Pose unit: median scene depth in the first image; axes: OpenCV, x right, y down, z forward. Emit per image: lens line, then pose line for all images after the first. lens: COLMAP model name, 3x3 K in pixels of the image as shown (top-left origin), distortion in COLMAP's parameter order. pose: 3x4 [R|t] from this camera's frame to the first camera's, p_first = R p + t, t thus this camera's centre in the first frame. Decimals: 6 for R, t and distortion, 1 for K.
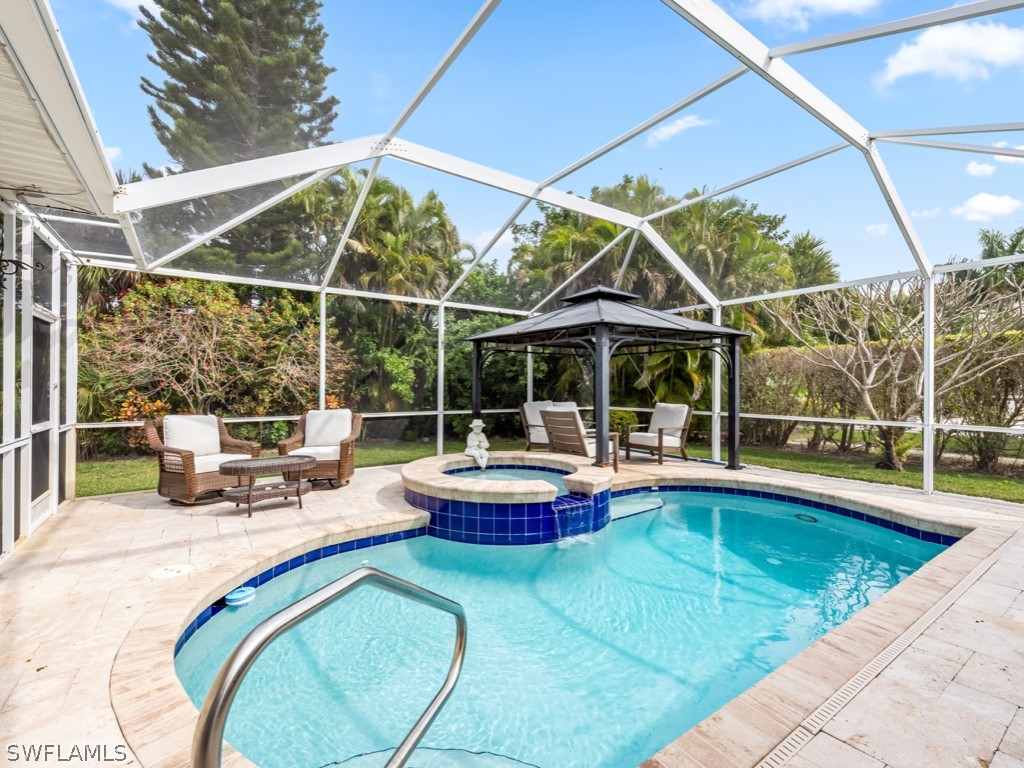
lens RADIAL K [[452.4, 0, 507.6], [0, 452.4, 386.2], [0, 0, 1]] dist [0.023522, -0.008757]
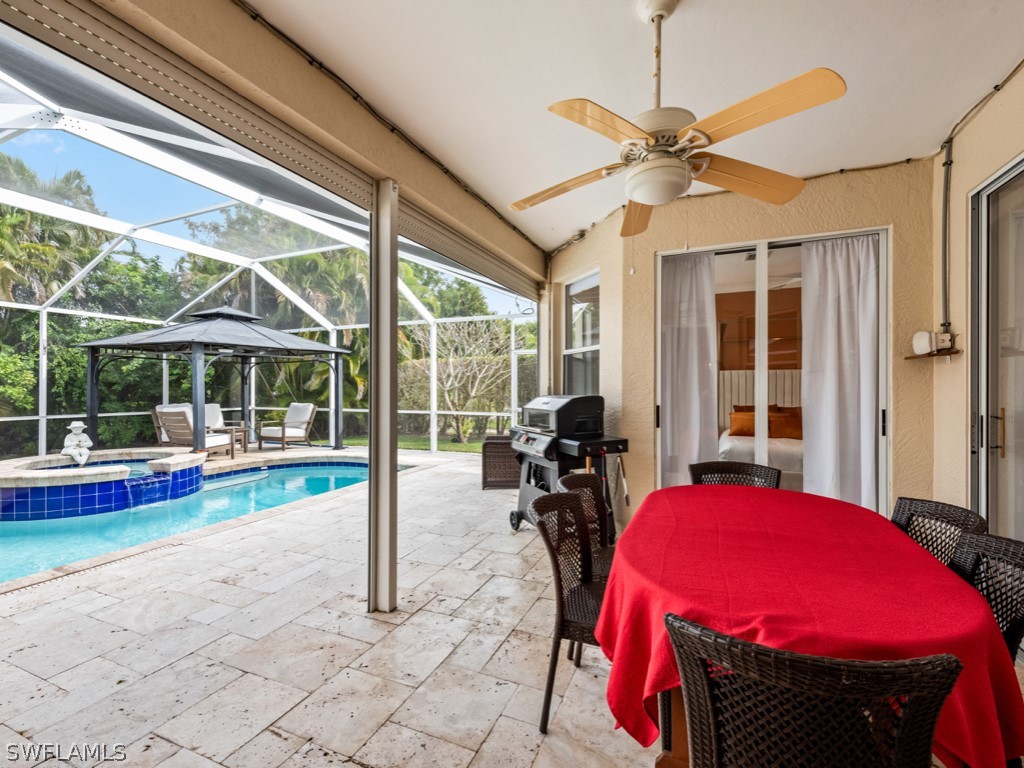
lens RADIAL K [[452.4, 0, 507.6], [0, 452.4, 386.2], [0, 0, 1]] dist [0.023522, -0.008757]
pose [[0.853913, -0.002281, 0.520410, 0.233333], [0.003805, 0.999991, -0.001860, -0.005424], [-0.520401, 0.003568, 0.853914, -0.468010]]
